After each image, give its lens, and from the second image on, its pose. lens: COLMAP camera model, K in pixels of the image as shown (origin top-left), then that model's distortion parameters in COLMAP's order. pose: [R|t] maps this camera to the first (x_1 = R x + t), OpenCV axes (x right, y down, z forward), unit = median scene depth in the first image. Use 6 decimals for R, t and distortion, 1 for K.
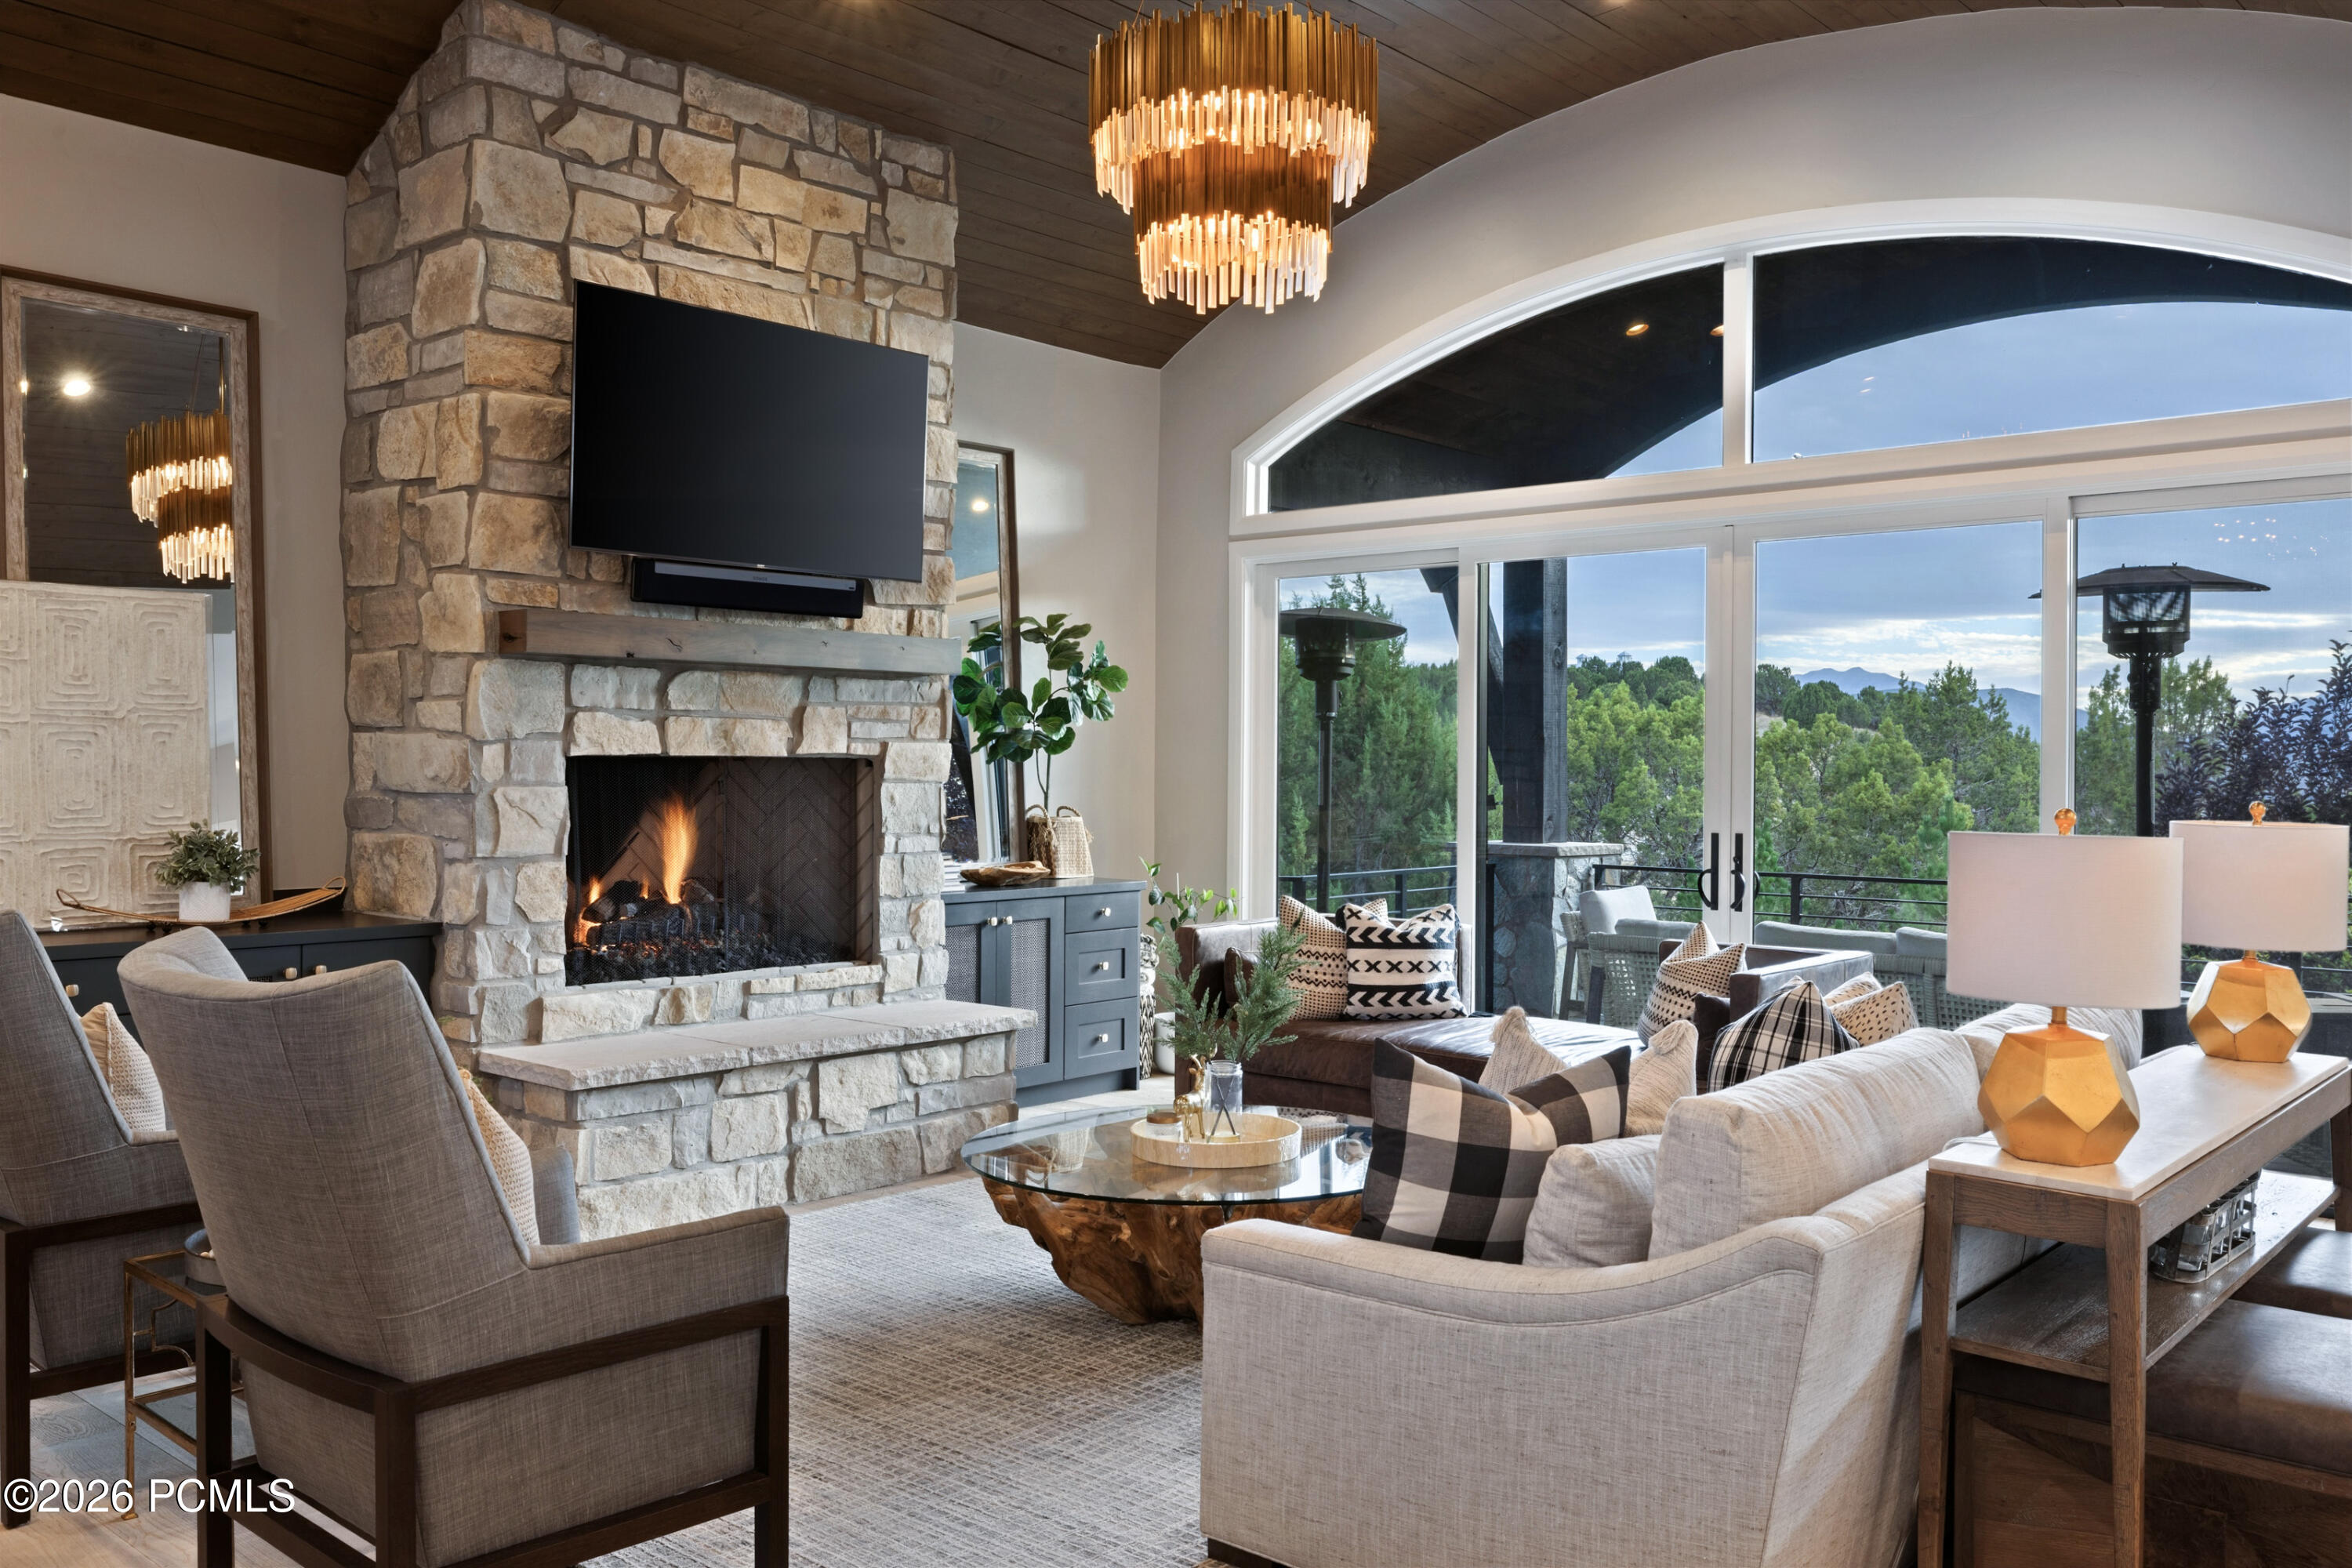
lens RADIAL K [[1880.3, 0, 1171.7], [0, 1880.3, 778.8], [0, 0, 1]] dist [-0.003835, -0.002050]
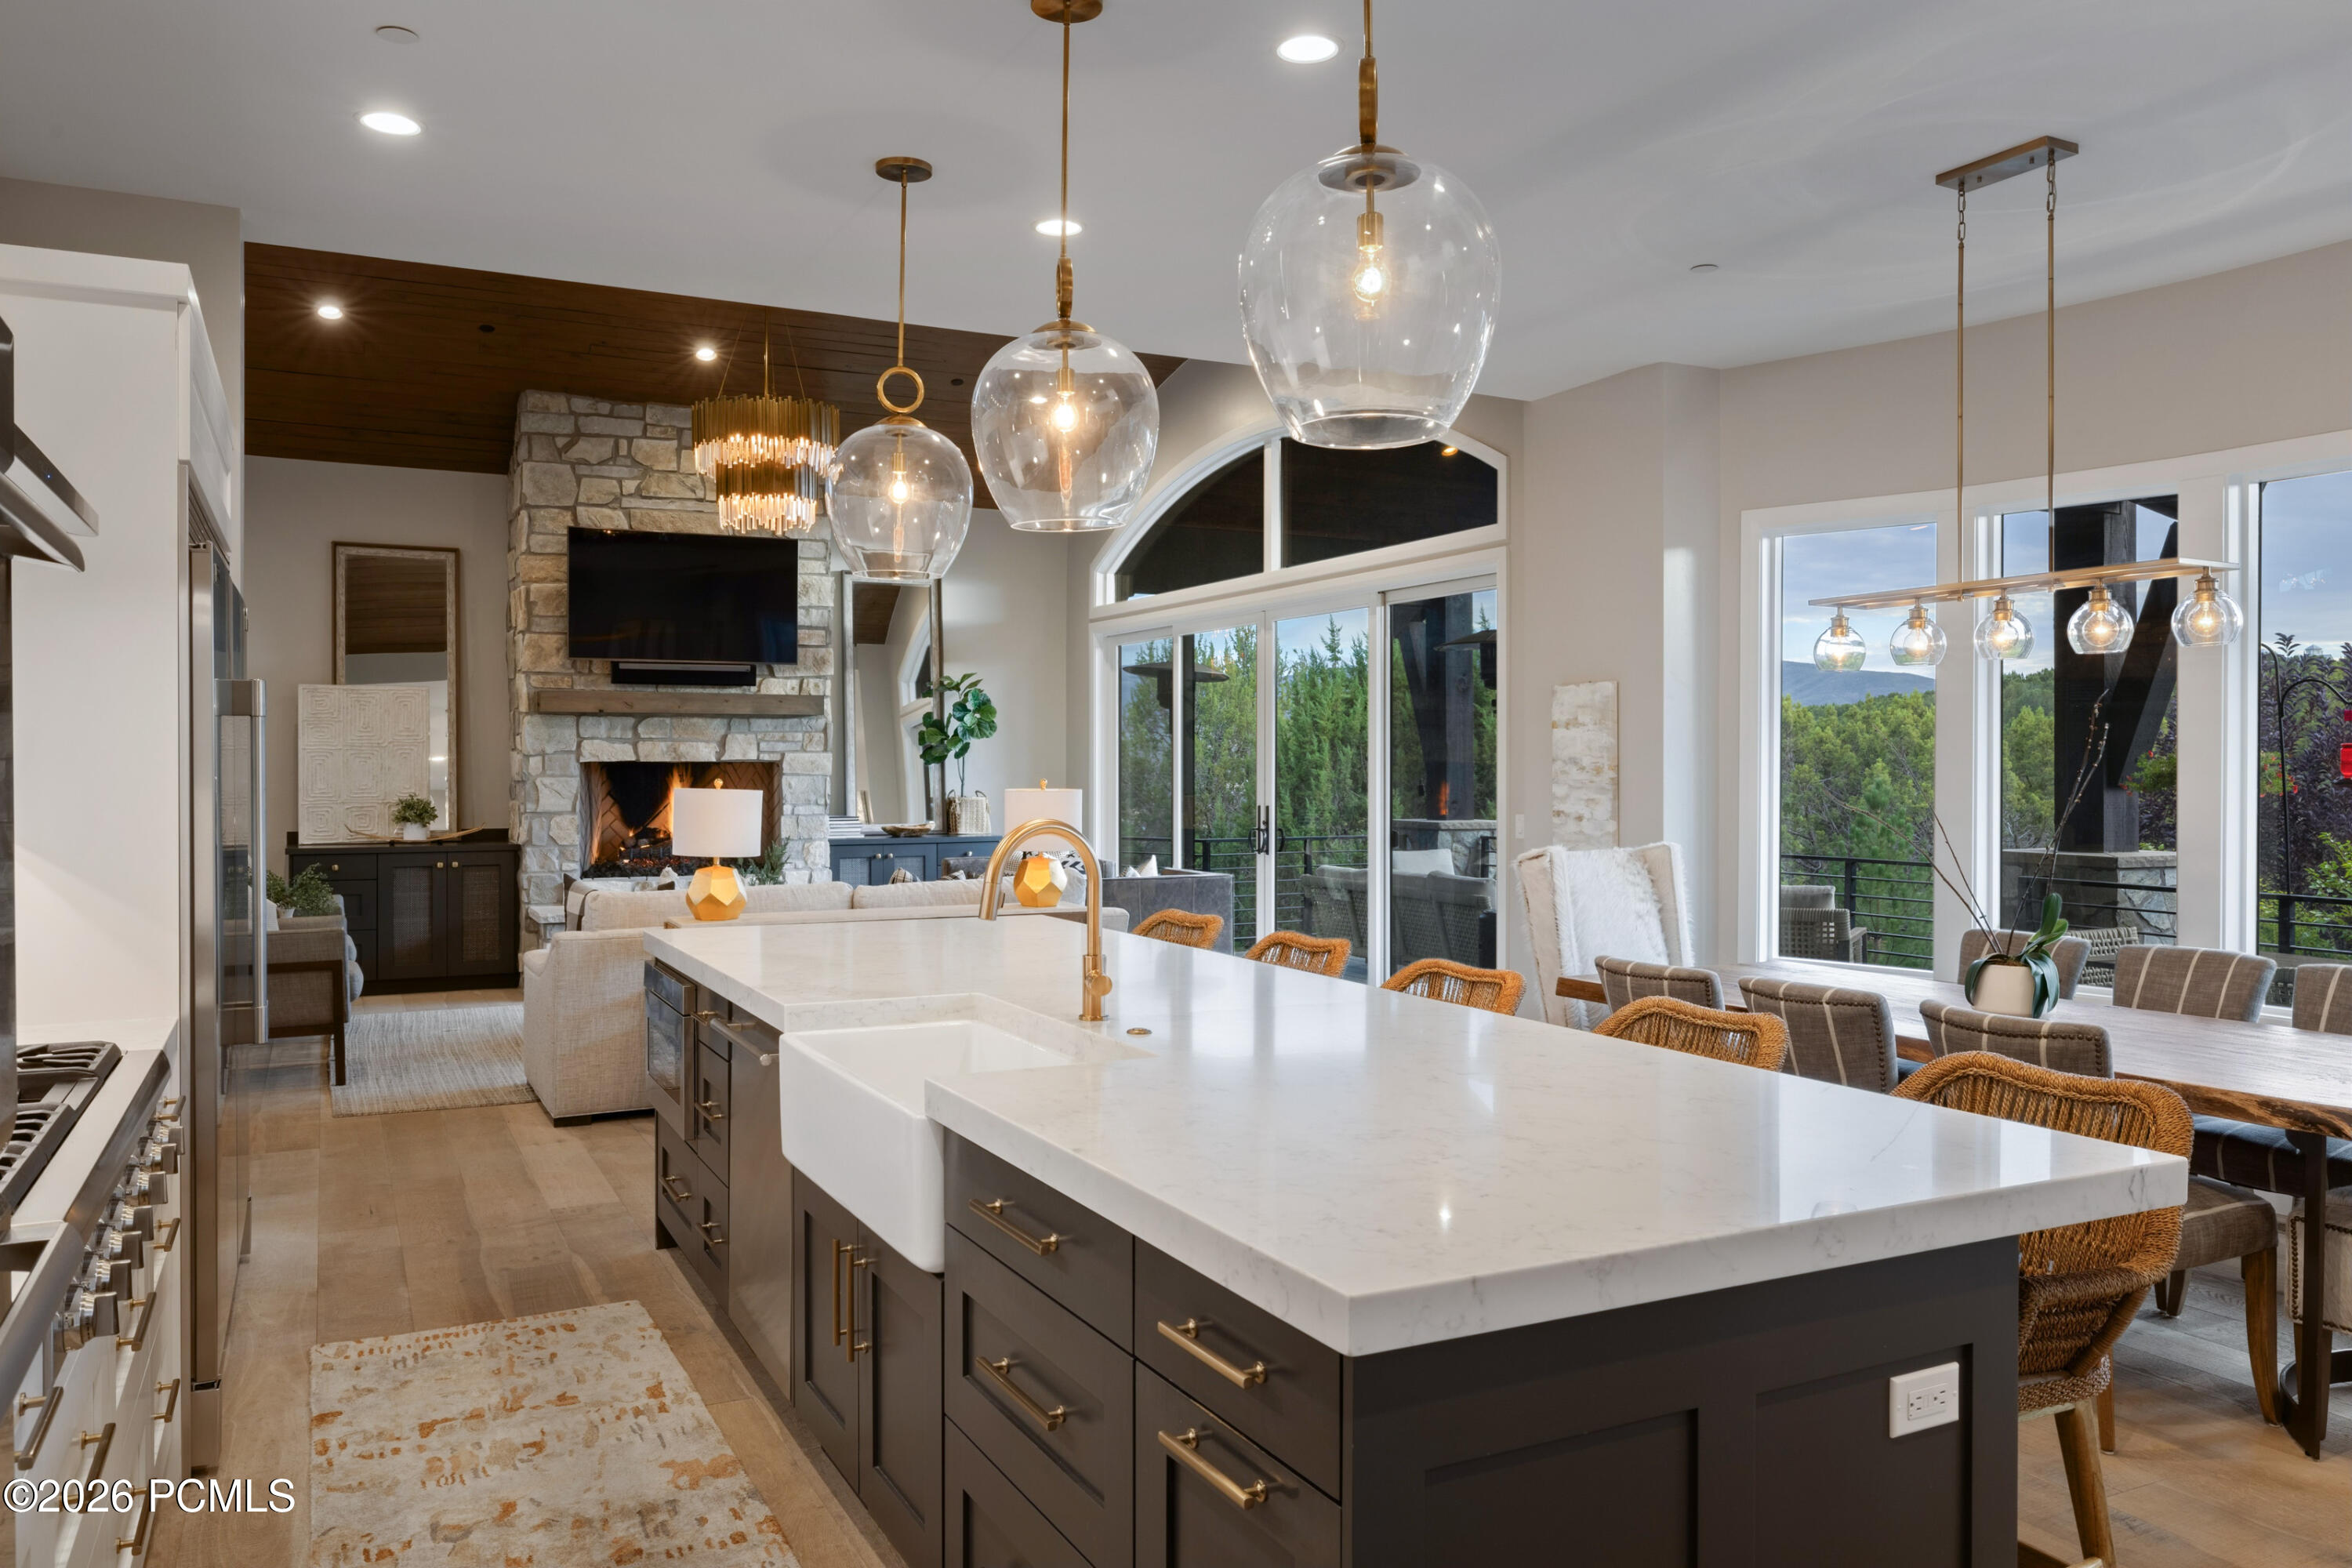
lens RADIAL K [[1687.8, 0, 1169.7], [0, 1687.8, 775.5], [0, 0, 1]] dist [-0.002094, 0.006460]
pose [[0.926346, -0.004671, -0.376646, 0.916098], [0.003198, 0.999985, -0.004537, 0.012021], [0.376661, 0.002998, 0.926346, -0.414452]]
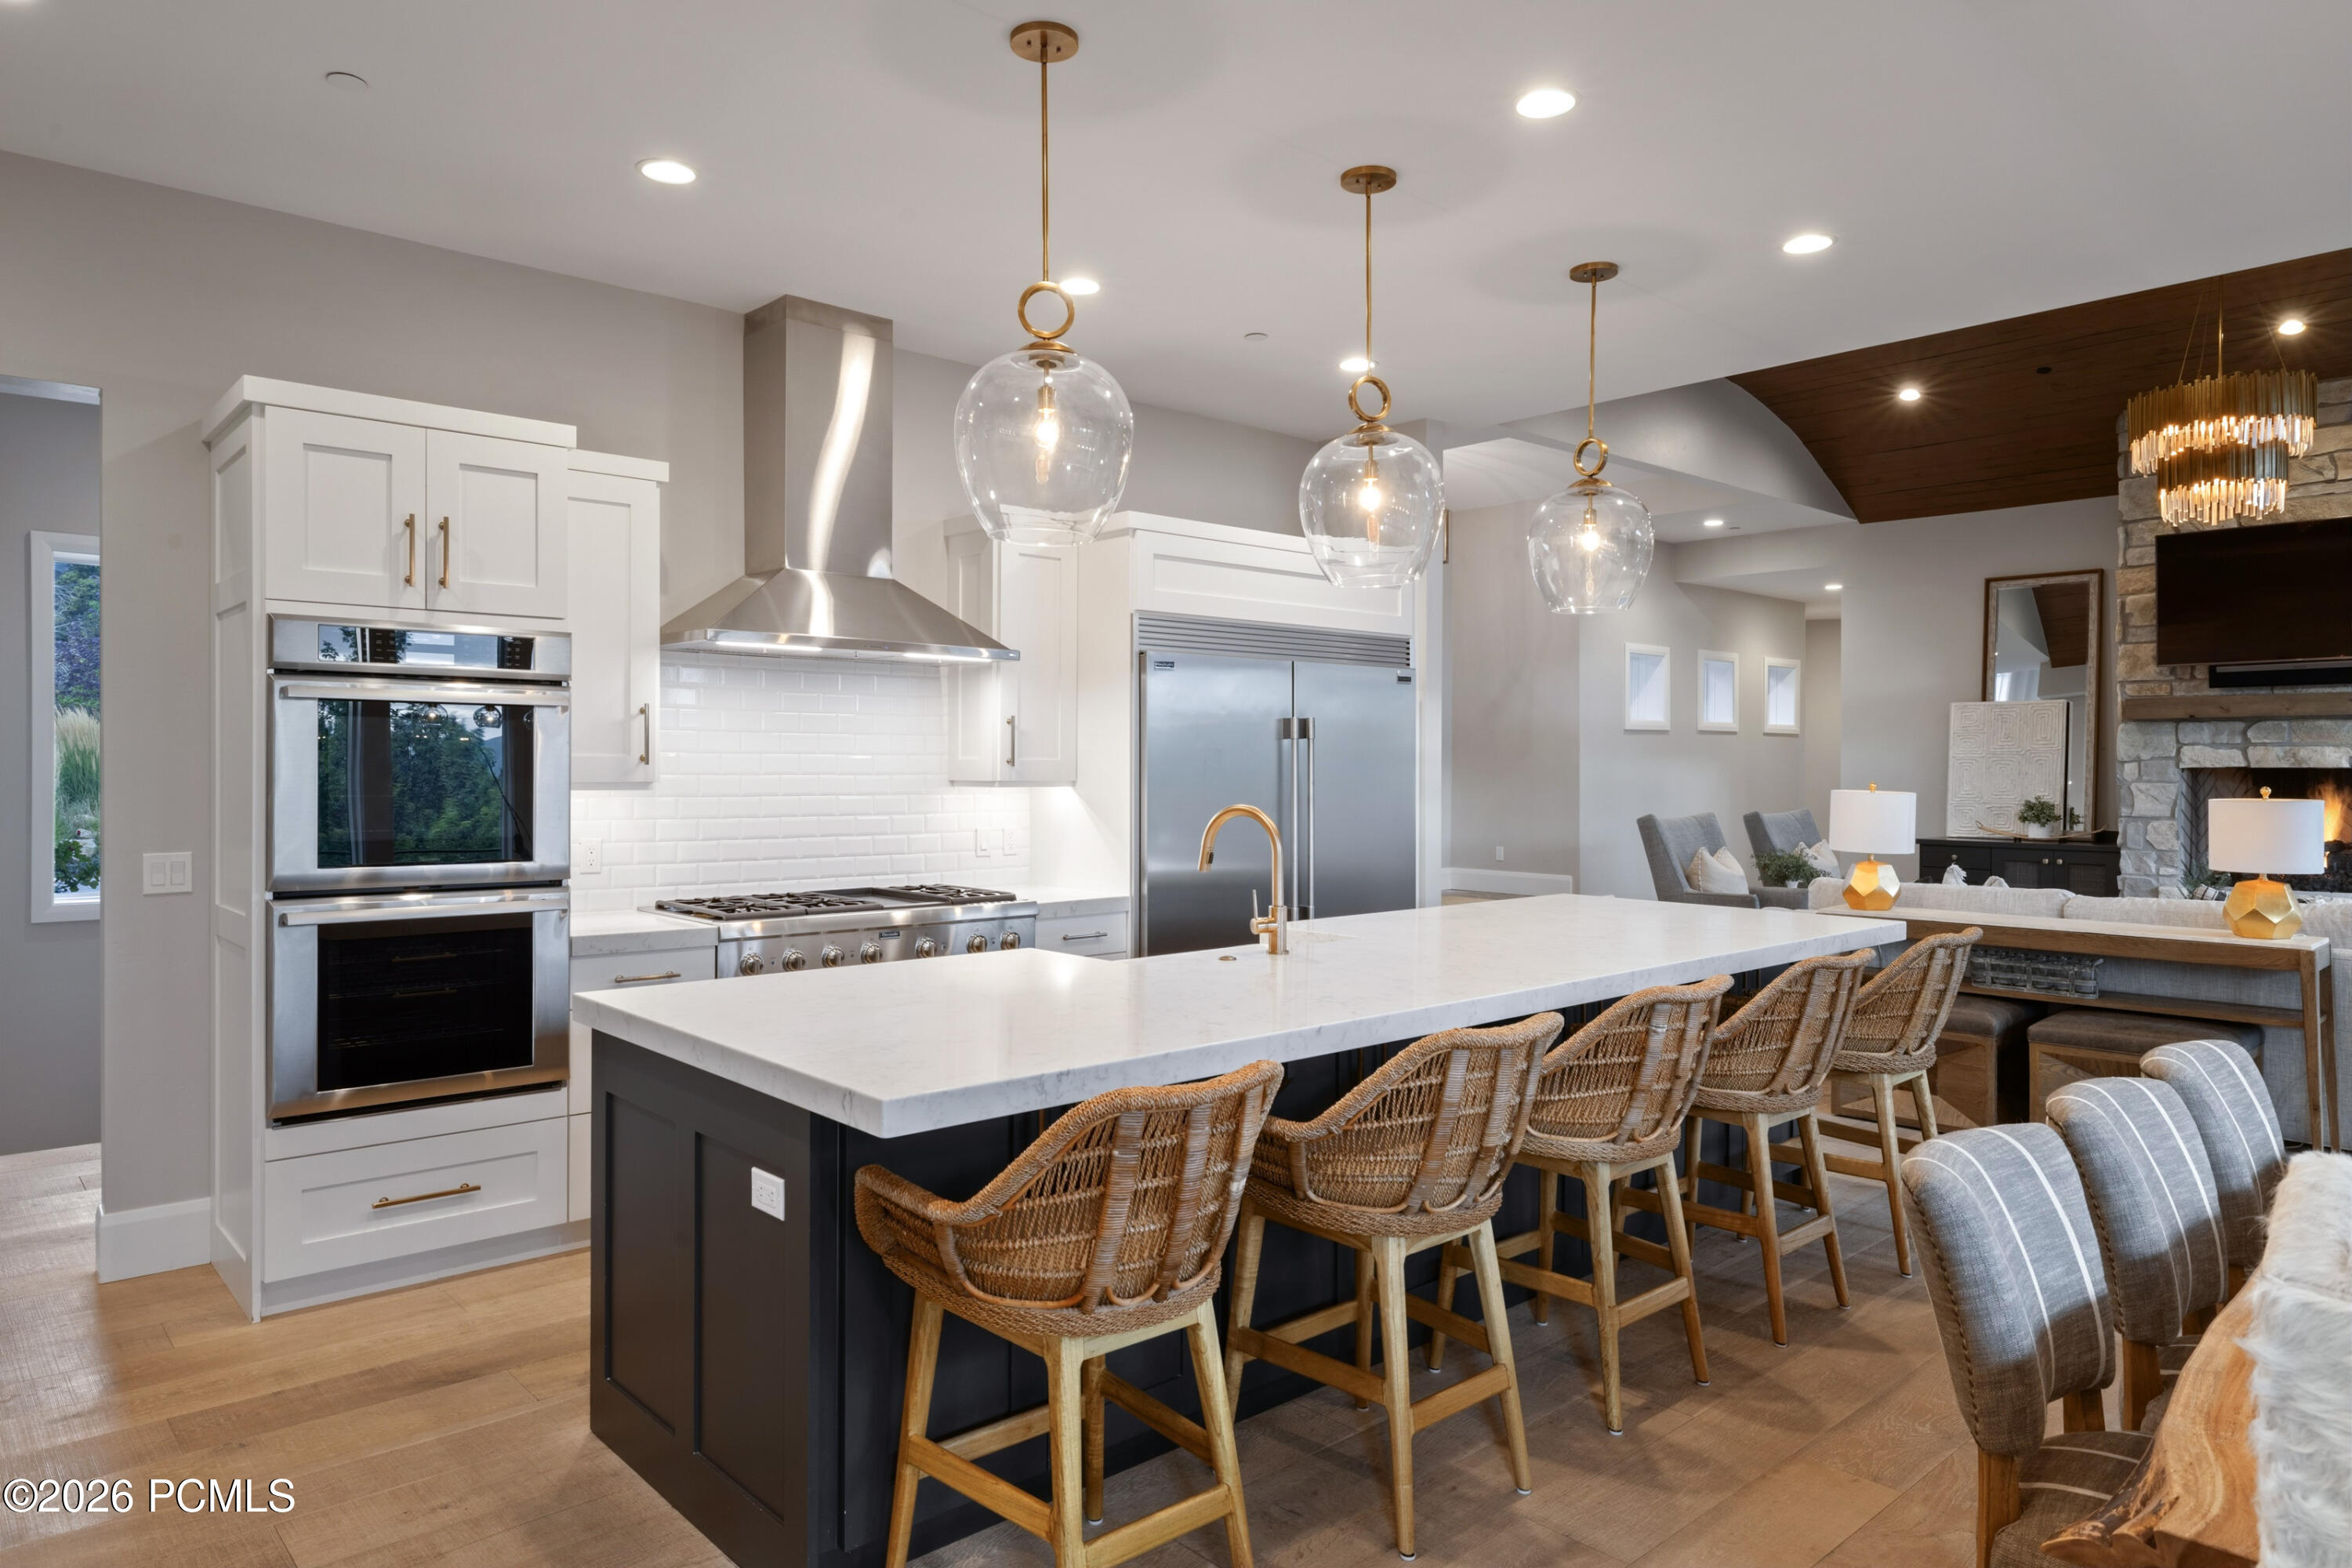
lens RADIAL K [[1435.2, 0, 1178.0], [0, 1435.2, 774.6], [0, 0, 1]] dist [-0.002815, -0.000812]
pose [[-0.116250, -0.001128, -0.993219, 1.292907], [-0.009893, 0.999951, 0.000022, 0.005162], [0.993171, 0.009828, -0.116255, 0.117010]]
